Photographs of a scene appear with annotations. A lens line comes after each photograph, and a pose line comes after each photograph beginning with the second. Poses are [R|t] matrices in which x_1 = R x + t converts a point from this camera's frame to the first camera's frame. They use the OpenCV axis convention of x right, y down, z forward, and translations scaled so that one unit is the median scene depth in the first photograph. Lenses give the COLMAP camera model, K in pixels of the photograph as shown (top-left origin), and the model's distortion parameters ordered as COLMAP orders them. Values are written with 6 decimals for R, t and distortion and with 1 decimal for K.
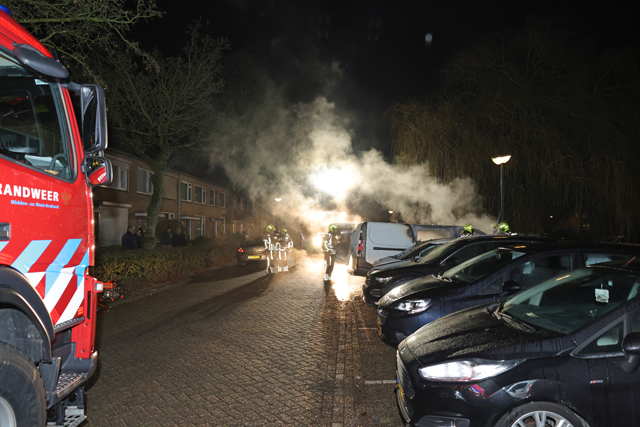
lens RADIAL K [[432.5, 0, 320.0], [0, 432.5, 213.5], [0, 0, 1]] dist [0.000137, 0.003105]
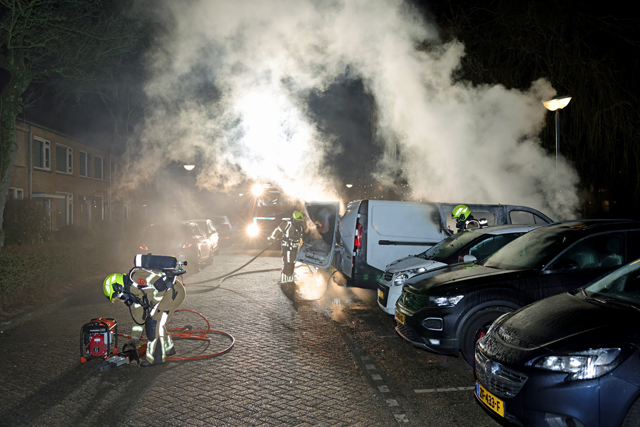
lens RADIAL K [[608.1, 0, 320.0], [0, 608.1, 213.5], [0, 0, 1]] dist [0.003763, -0.002332]
pose [[0.989736, -0.011946, 0.142408, -0.083264], [0.005982, 0.999090, 0.042233, 0.001693], [-0.142783, -0.040948, 0.988907, 0.148209]]
